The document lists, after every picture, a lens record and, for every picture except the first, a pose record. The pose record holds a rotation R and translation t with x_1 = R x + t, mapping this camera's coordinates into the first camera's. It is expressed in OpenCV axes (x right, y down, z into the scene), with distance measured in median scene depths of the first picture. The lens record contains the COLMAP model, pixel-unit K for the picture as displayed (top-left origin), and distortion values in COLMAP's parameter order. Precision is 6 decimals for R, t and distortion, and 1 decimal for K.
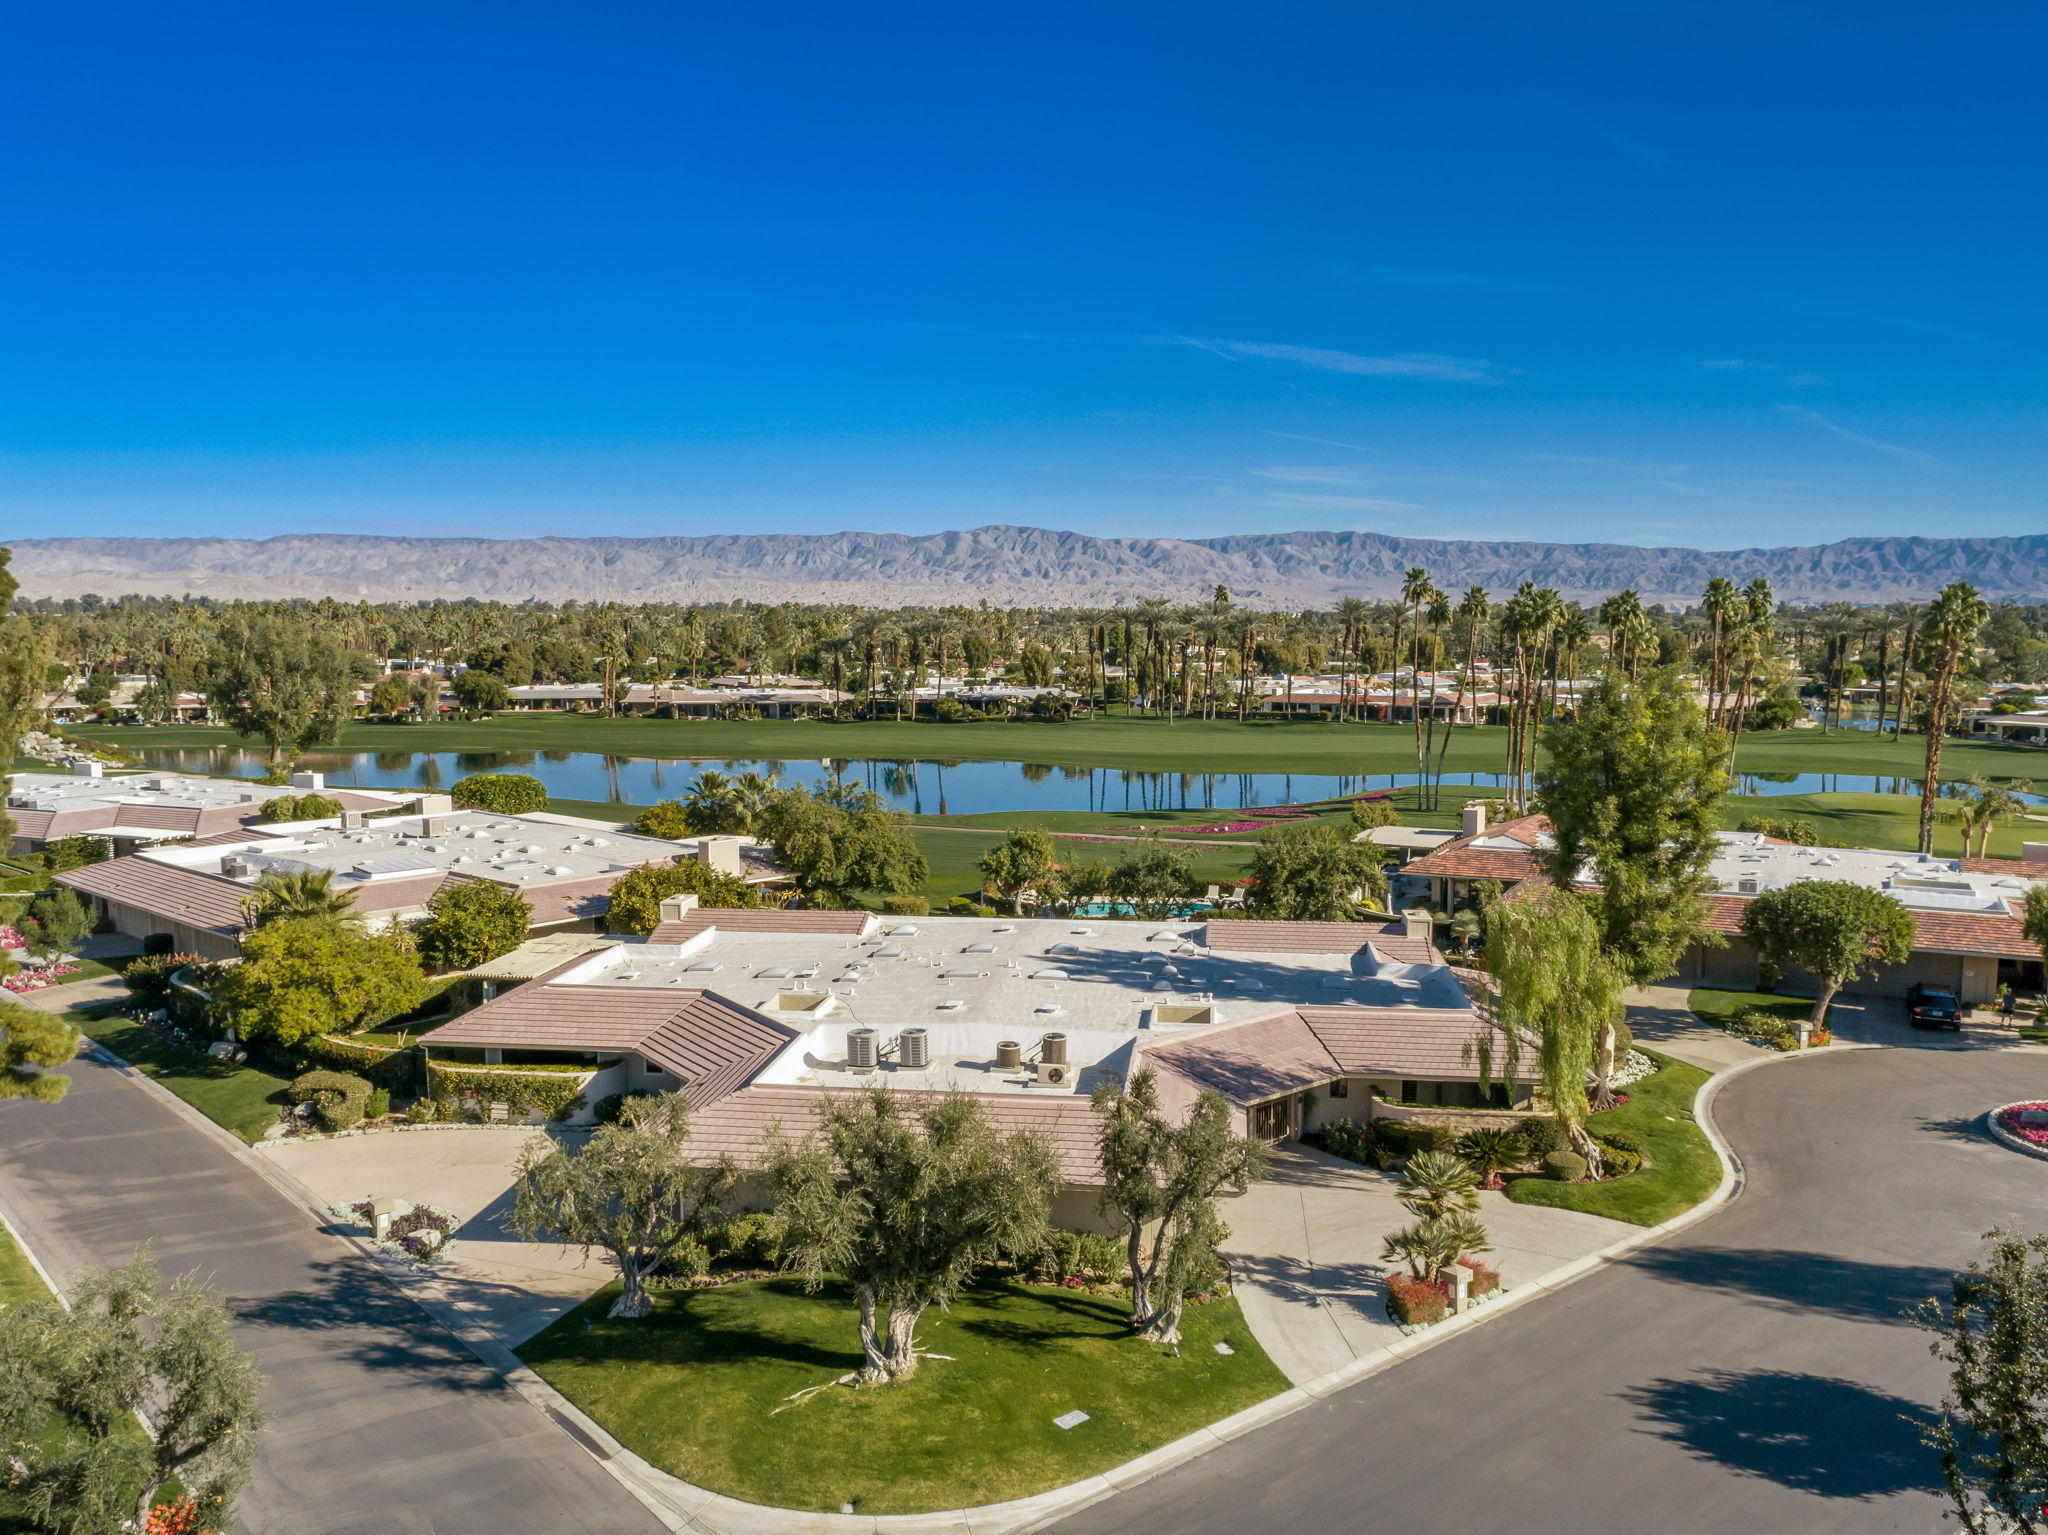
lens RADIAL K [[1560.5, 0, 1024.0], [0, 1560.5, 767.5], [0, 0, 1]] dist [-0.022057, 0.009118]
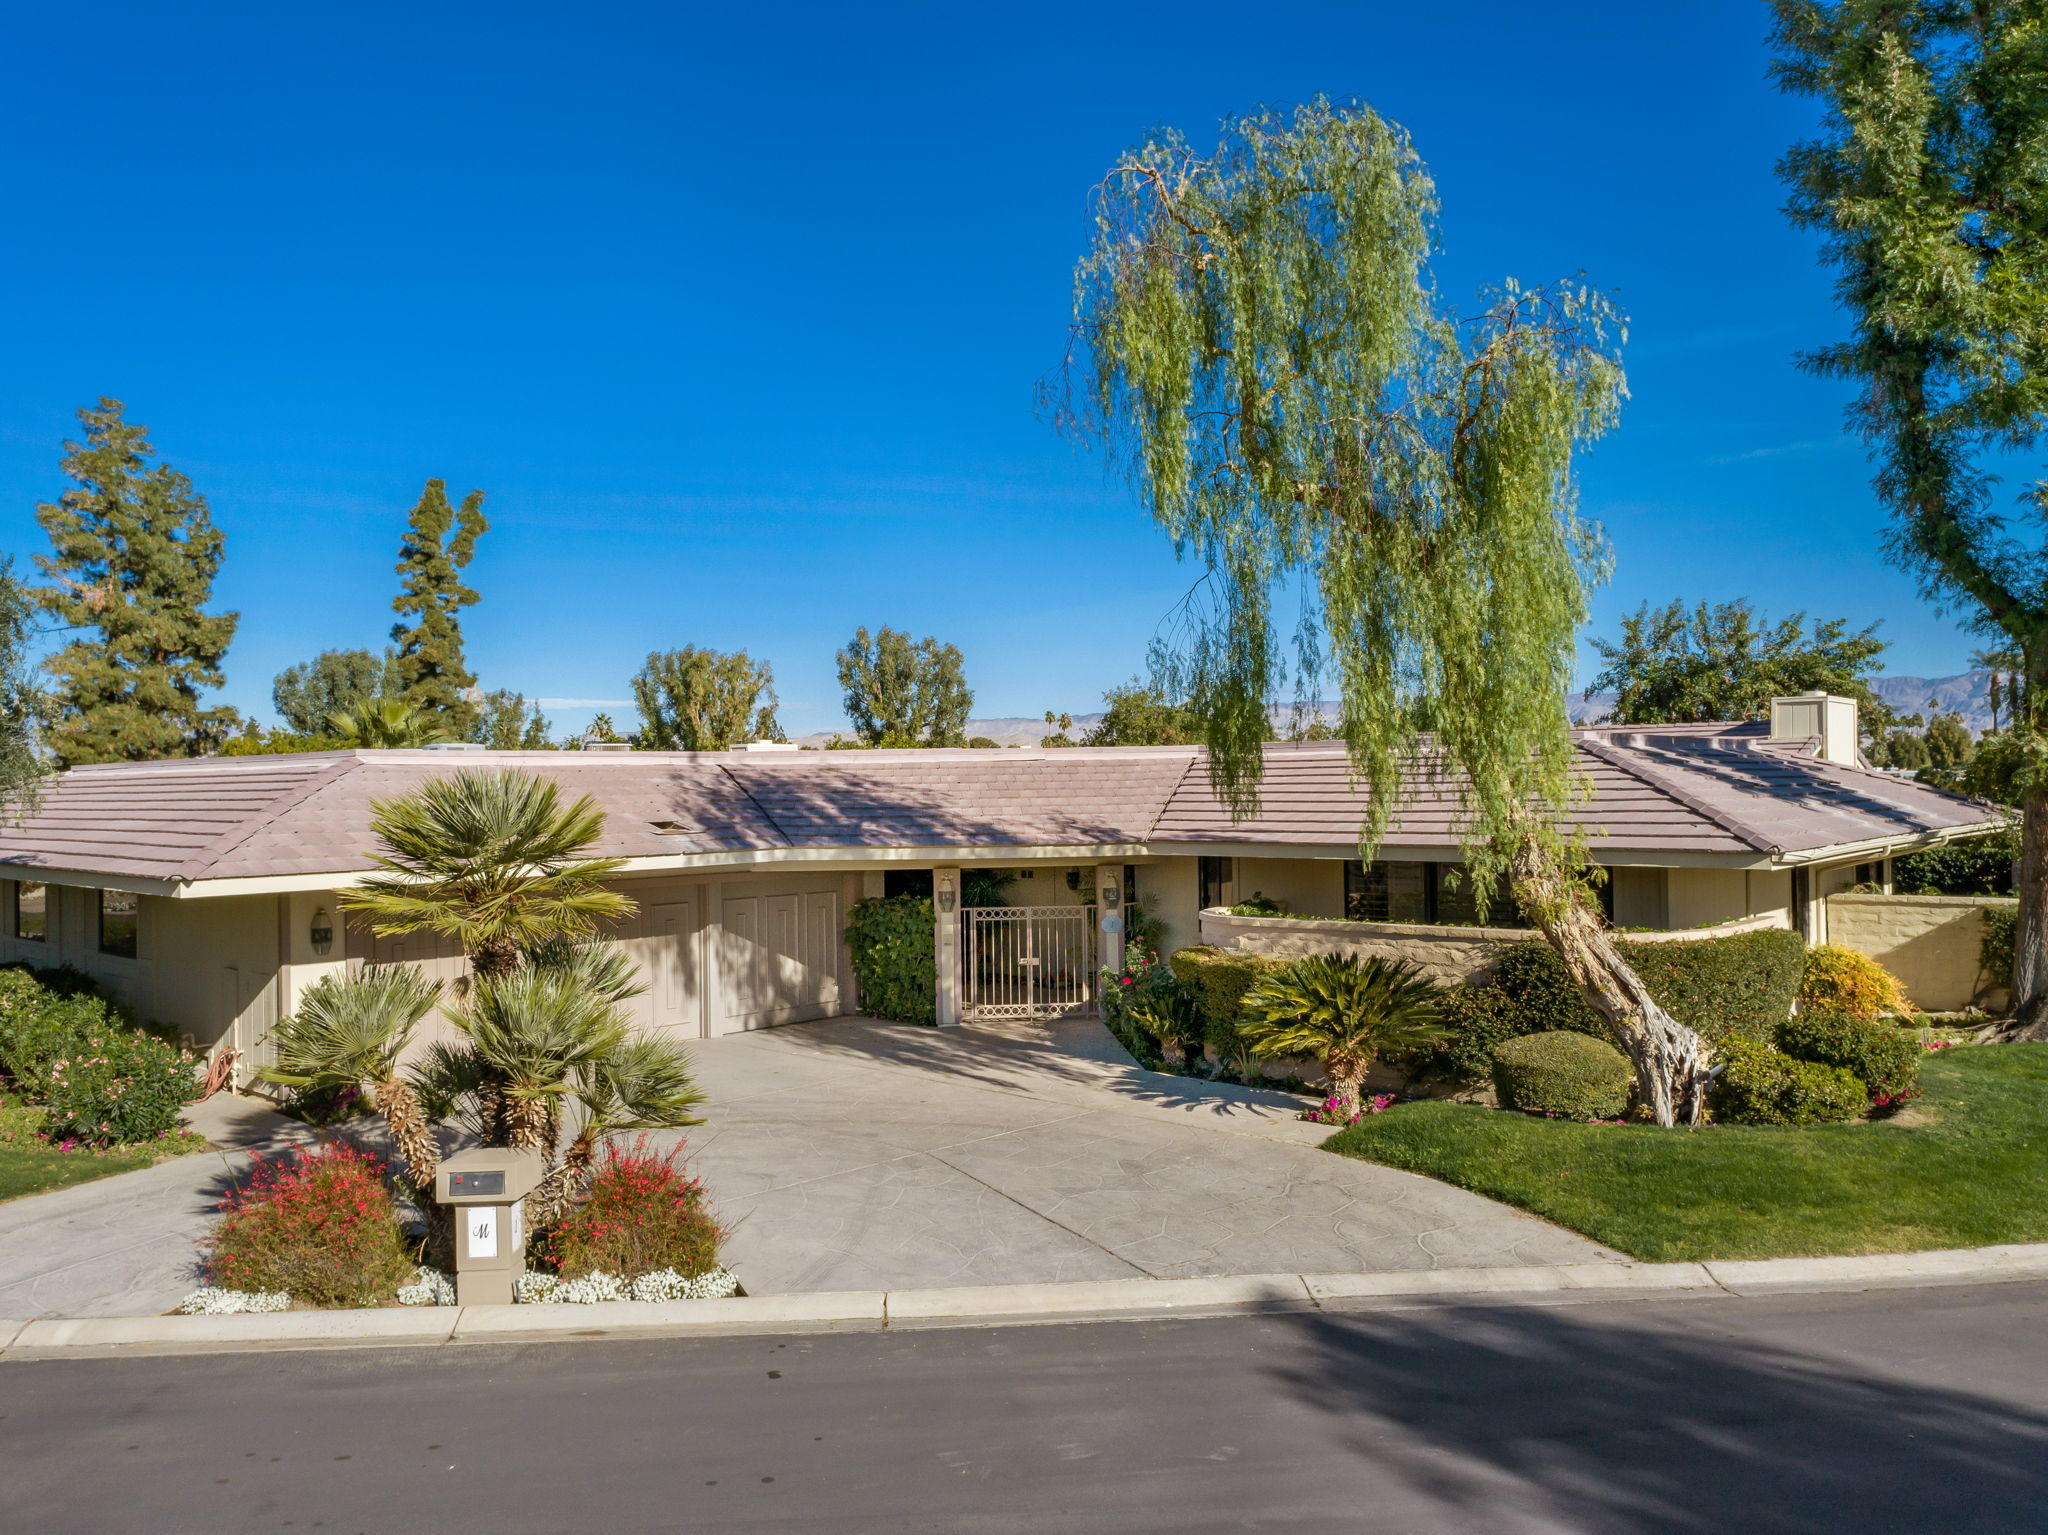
lens RADIAL K [[1560.5, 0, 1024.0], [0, 1560.5, 767.5], [0, 0, 1]] dist [-0.022057, 0.009118]
pose [[0.825360, -0.016173, -0.564375, 0.447895], [-0.041176, 0.995204, -0.088736, 0.232452], [0.563103, 0.096478, 0.820735, 0.693452]]
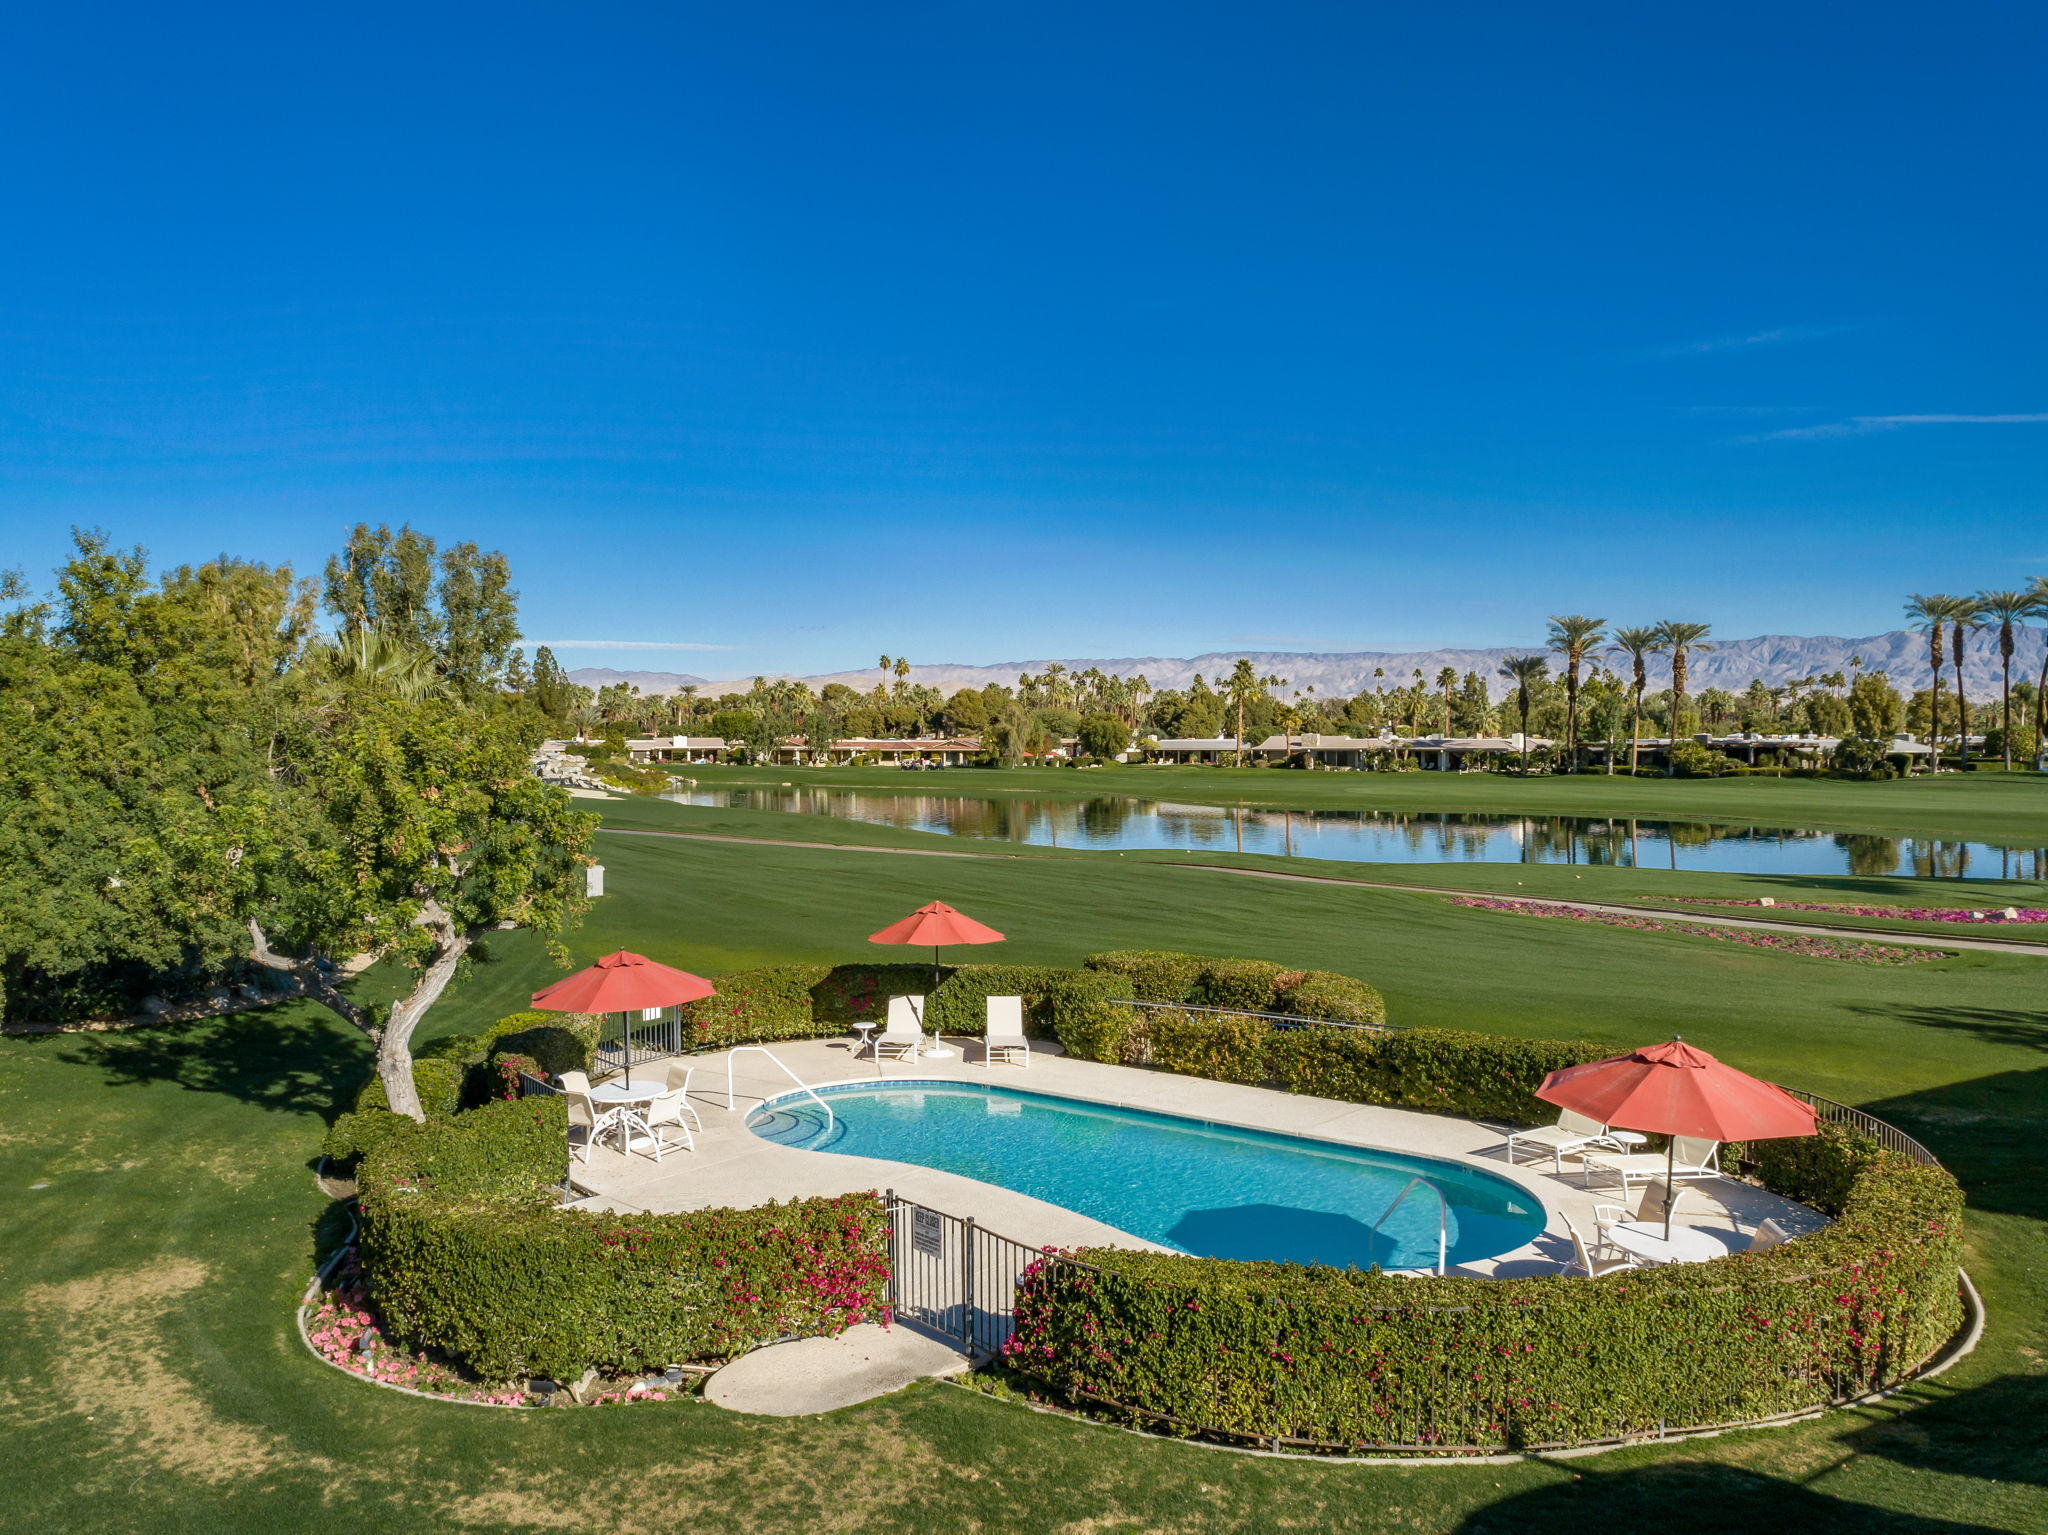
lens RADIAL K [[1560.5, 0, 1024.0], [0, 1560.5, 767.5], [0, 0, 1]] dist [-0.022057, 0.009118]
pose [[0.847960, 0.012729, -0.529908, 0.359521], [-0.050393, 0.997119, -0.056688, 0.106132], [0.527660, 0.074773, 0.846158, 1.697873]]
